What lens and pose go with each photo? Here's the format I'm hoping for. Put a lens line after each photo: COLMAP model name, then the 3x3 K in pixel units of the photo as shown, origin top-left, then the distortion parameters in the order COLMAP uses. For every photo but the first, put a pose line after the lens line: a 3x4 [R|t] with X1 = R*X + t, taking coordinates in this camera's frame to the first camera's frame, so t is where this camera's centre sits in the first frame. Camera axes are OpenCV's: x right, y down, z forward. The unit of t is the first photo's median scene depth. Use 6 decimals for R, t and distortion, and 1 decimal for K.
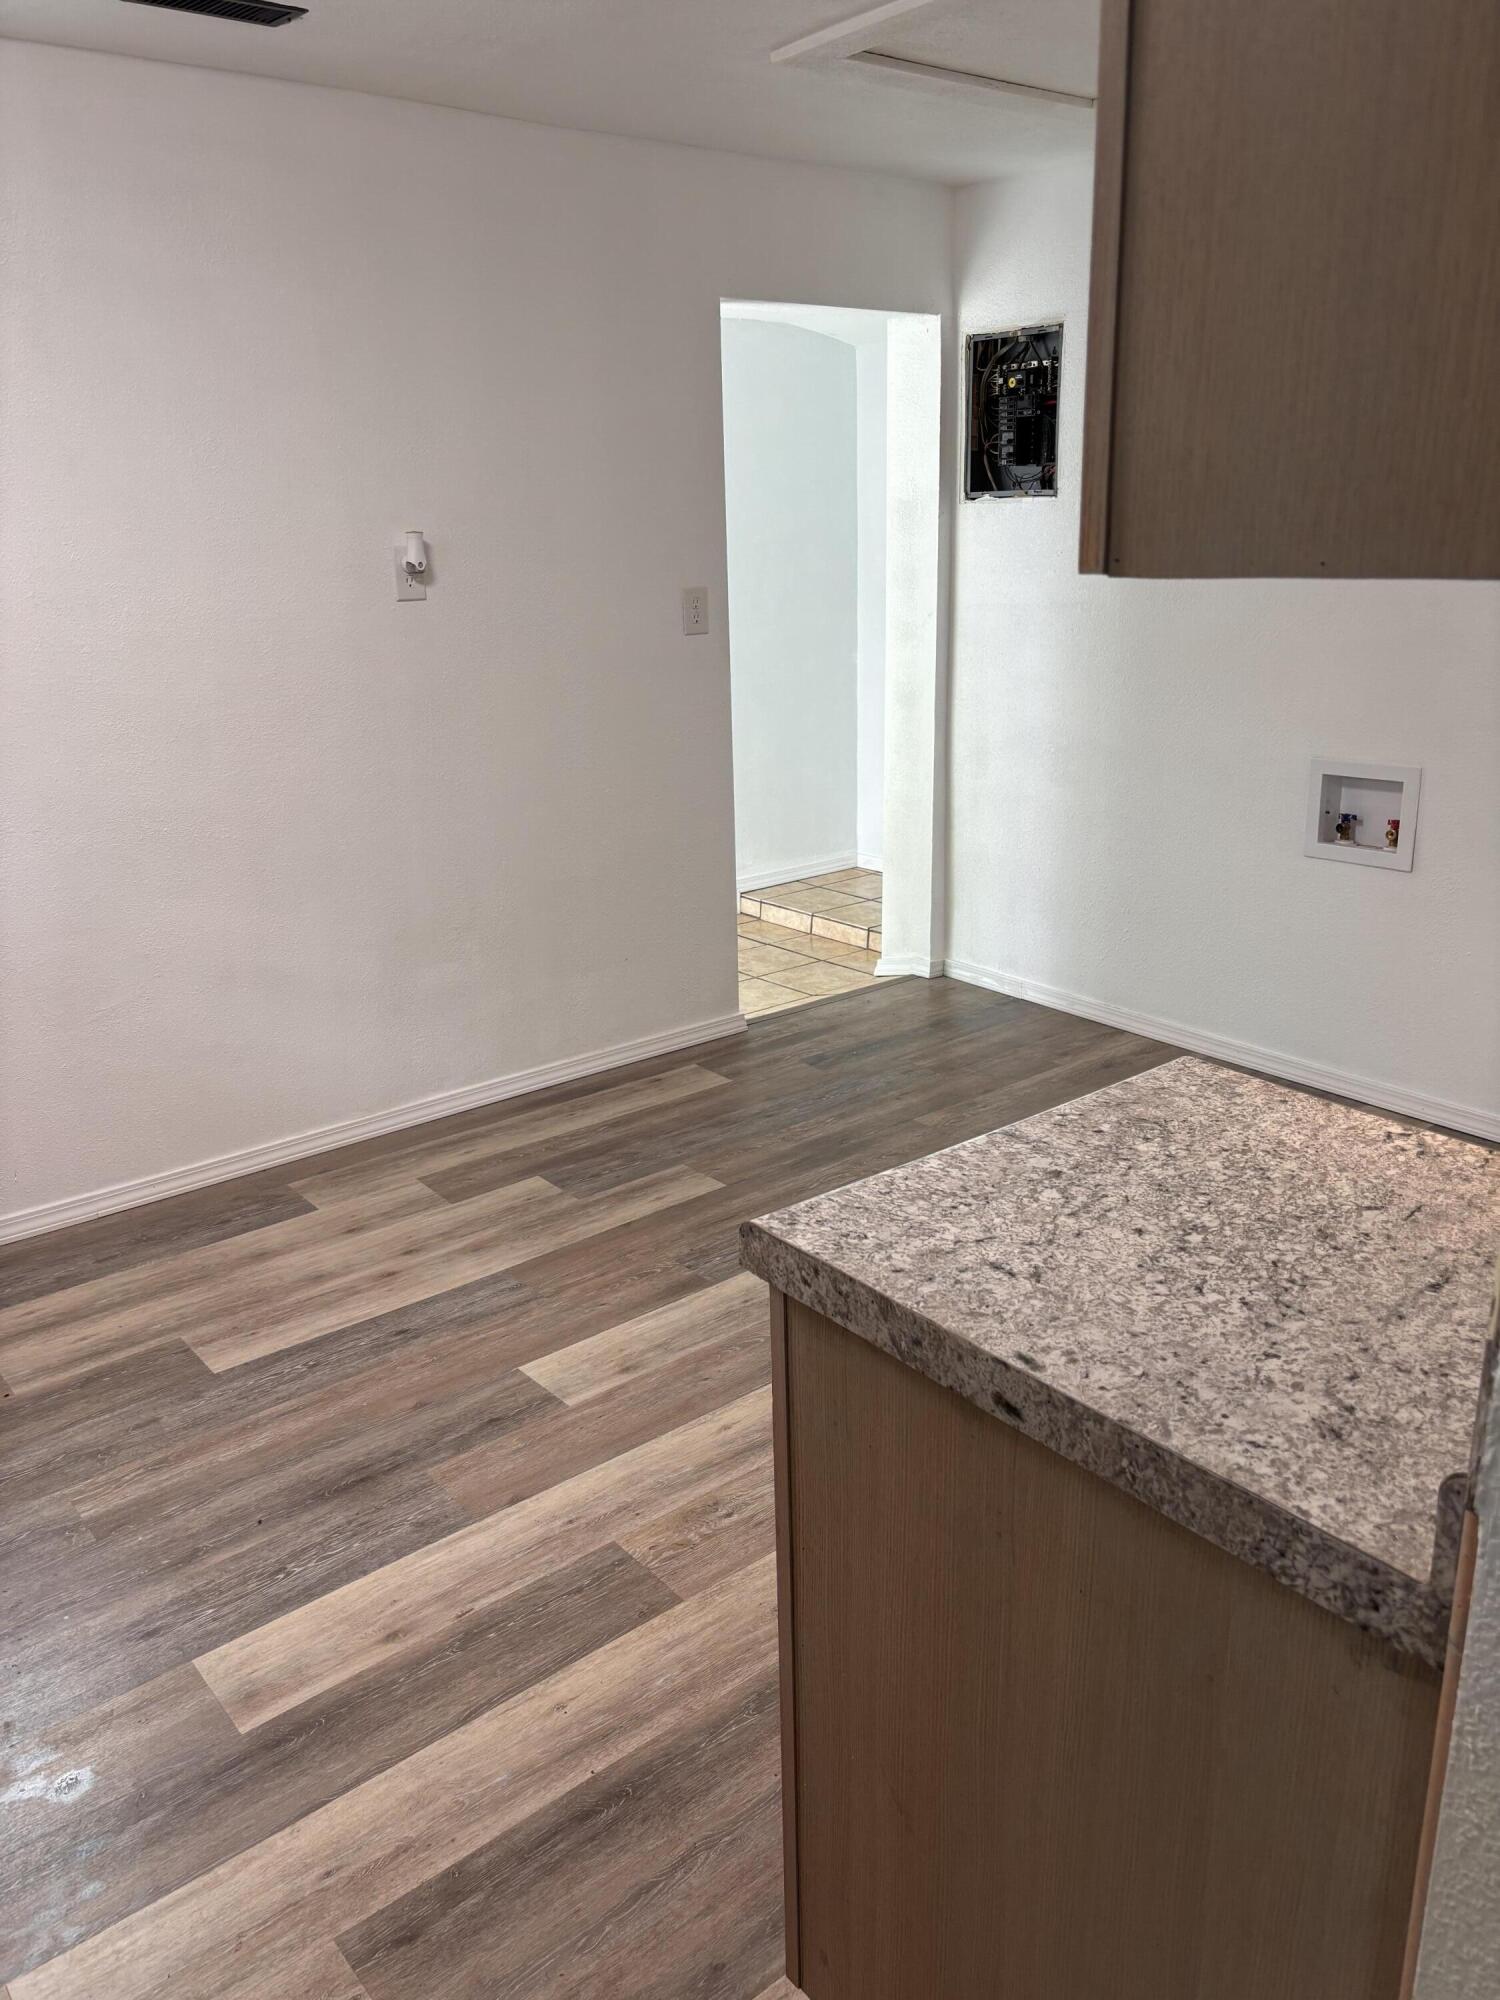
lens RADIAL K [[1524.7, 0, 750.0], [0, 1524.7, 1000.0], [0, 0, 1]] dist [-0.014254, -0.005933]
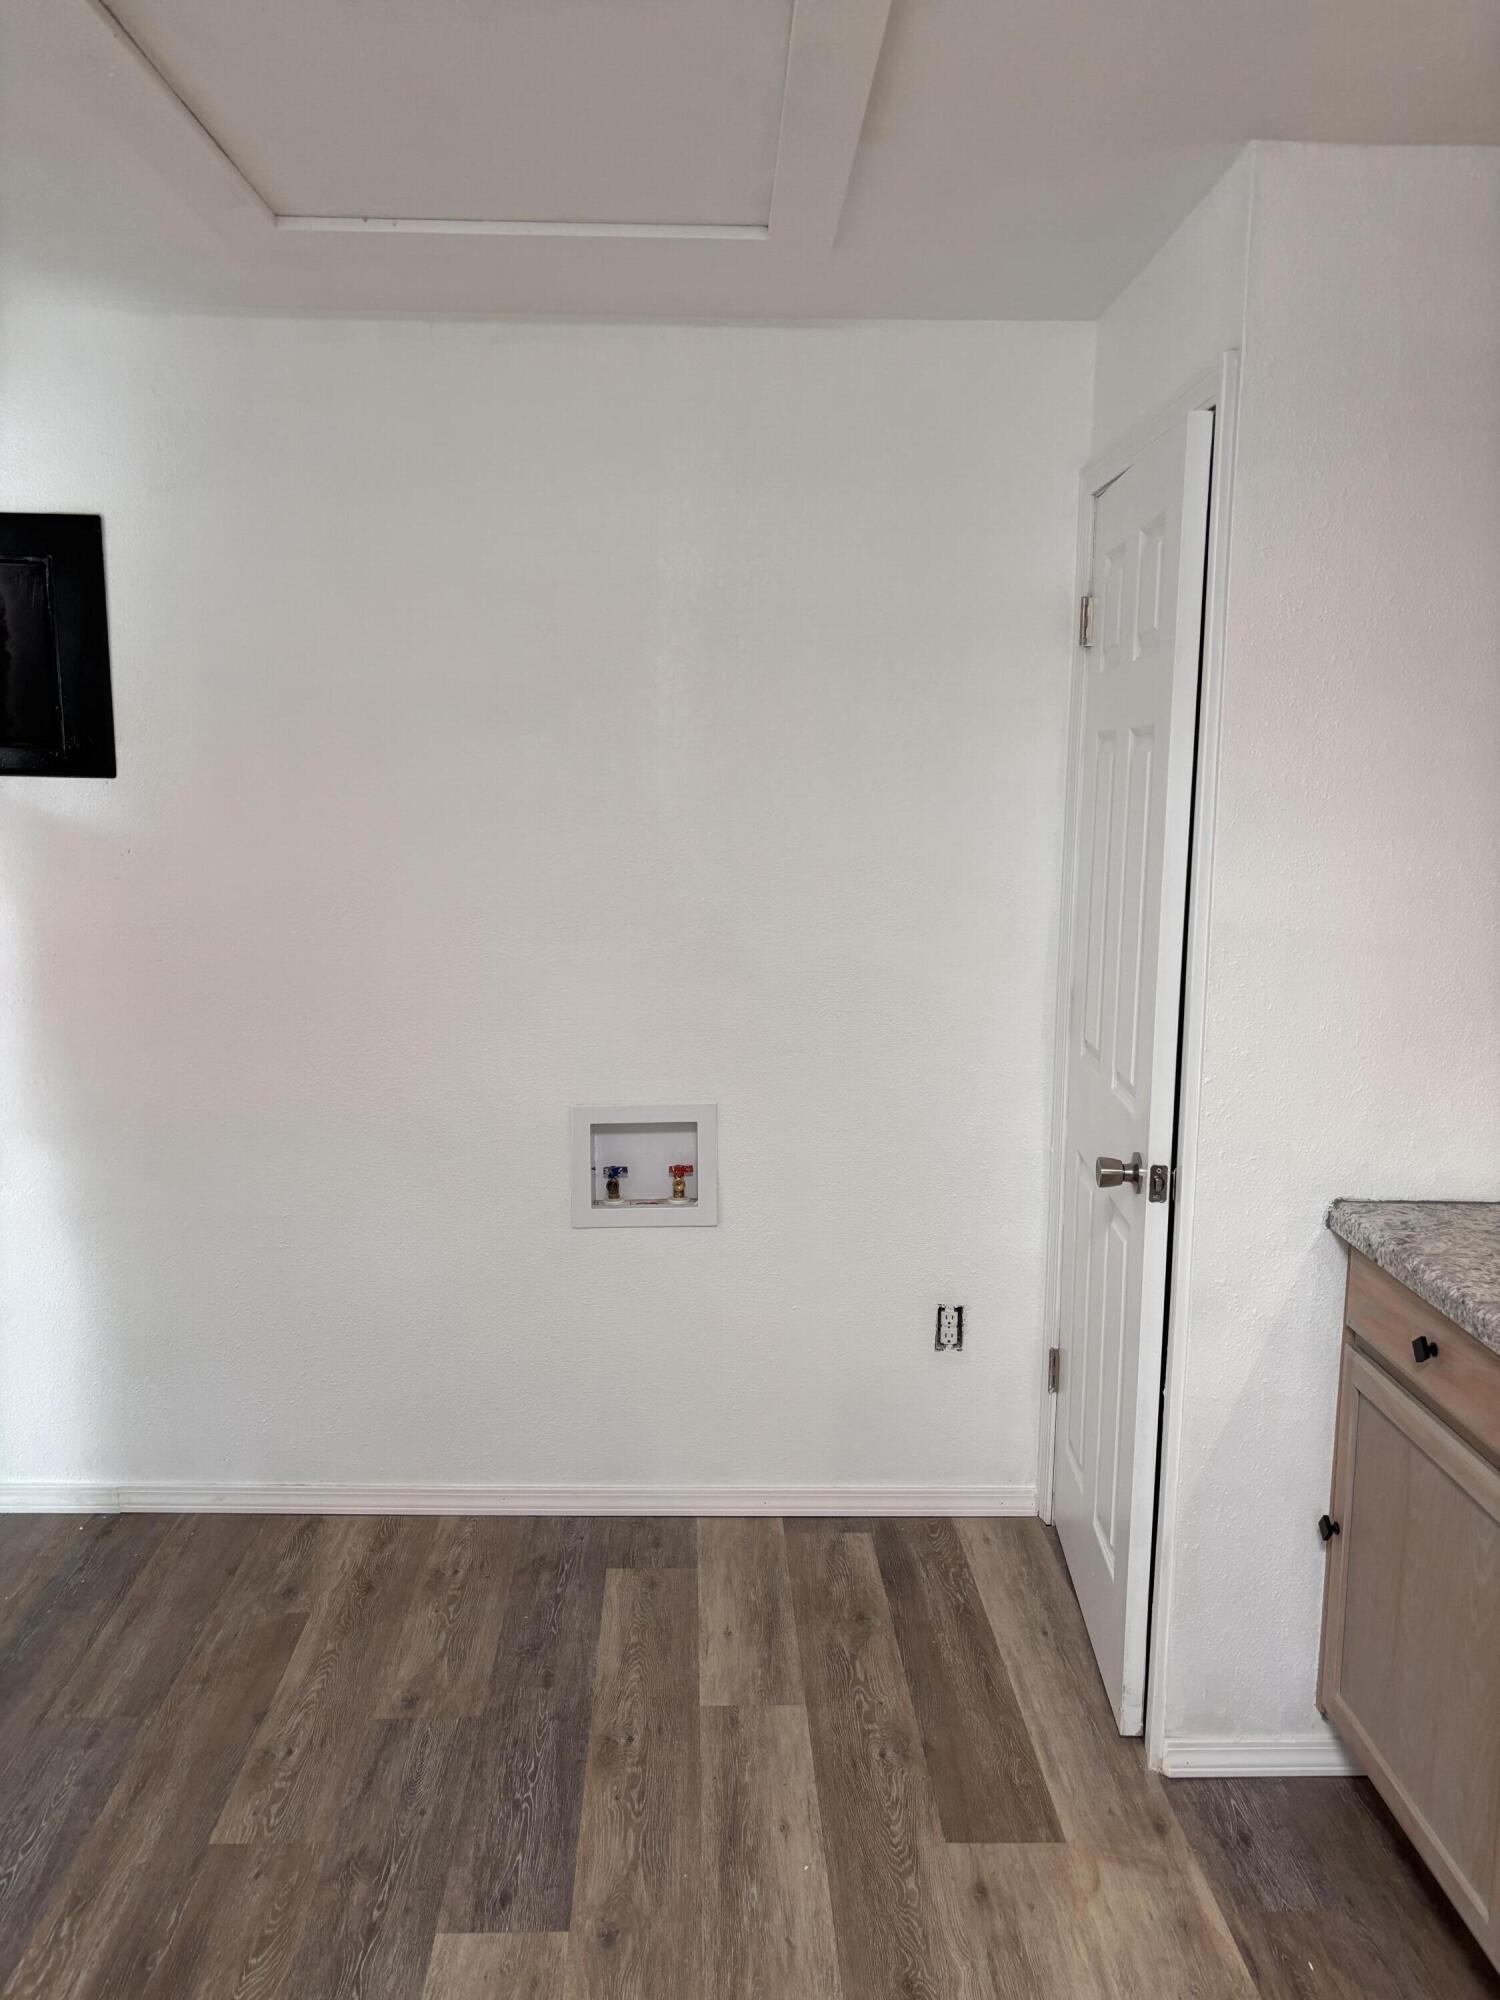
lens RADIAL K [[1524.7, 0, 750.0], [0, 1524.7, 1000.0], [0, 0, 1]] dist [-0.014254, -0.005933]
pose [[0.613393, -0.092905, 0.784294, -0.178462], [0.218432, 0.974277, -0.055424, -0.147989], [-0.758971, 0.205311, 0.617908, 0.440422]]
